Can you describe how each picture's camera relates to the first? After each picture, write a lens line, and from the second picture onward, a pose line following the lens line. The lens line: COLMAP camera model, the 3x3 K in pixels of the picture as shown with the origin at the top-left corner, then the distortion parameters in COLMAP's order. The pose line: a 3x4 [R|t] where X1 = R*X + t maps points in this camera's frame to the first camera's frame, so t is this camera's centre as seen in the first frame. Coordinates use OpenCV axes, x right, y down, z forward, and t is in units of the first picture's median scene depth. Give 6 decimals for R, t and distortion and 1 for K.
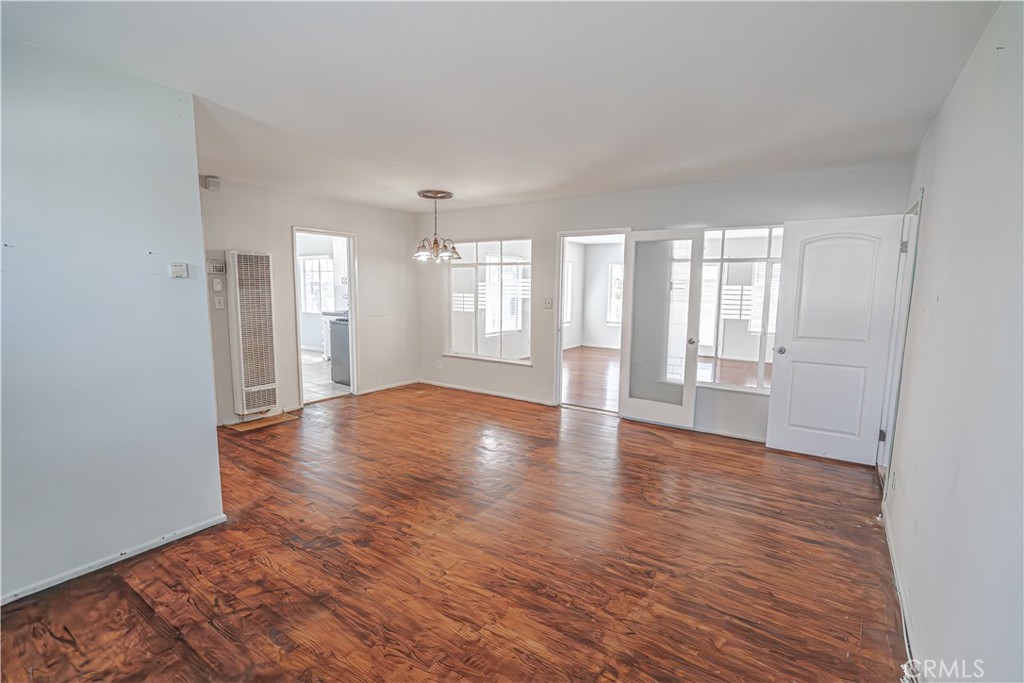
lens RADIAL K [[465.0, 0, 507.0], [0, 465.0, 342.3], [0, 0, 1]] dist [-0.000877, 0.001379]
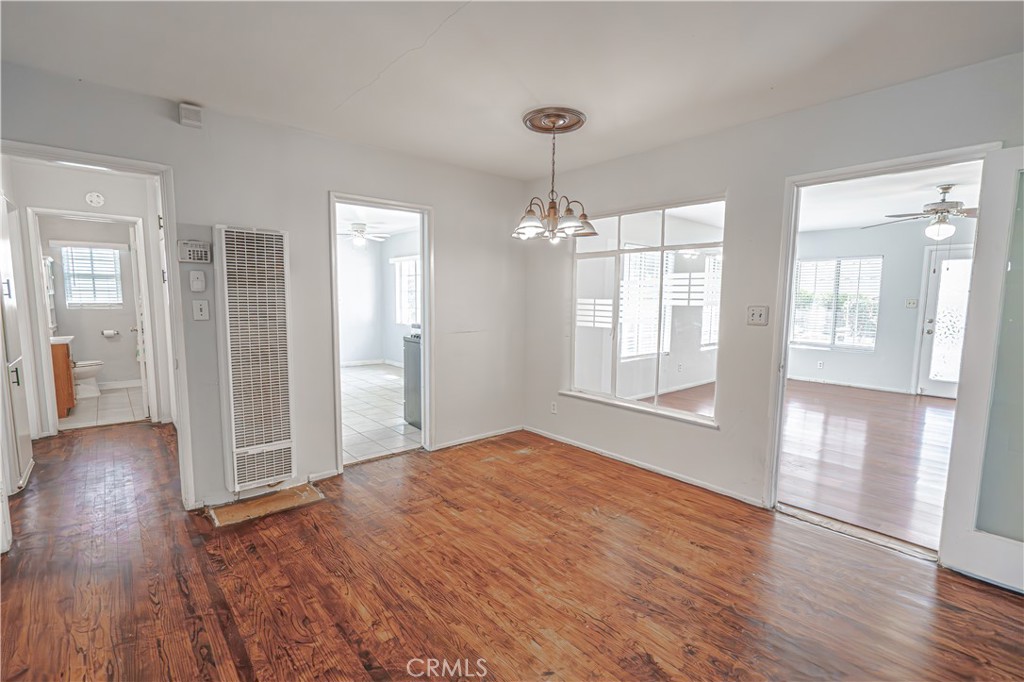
lens RADIAL K [[465.0, 0, 508.2], [0, 465.0, 344.6], [0, 0, 1]] dist [-0.000877, 0.001379]
pose [[0.968941, 0.024710, -0.246056, -0.060251], [-0.029276, 0.999460, -0.014916, -0.035595], [0.245554, 0.021656, 0.969141, 0.428717]]
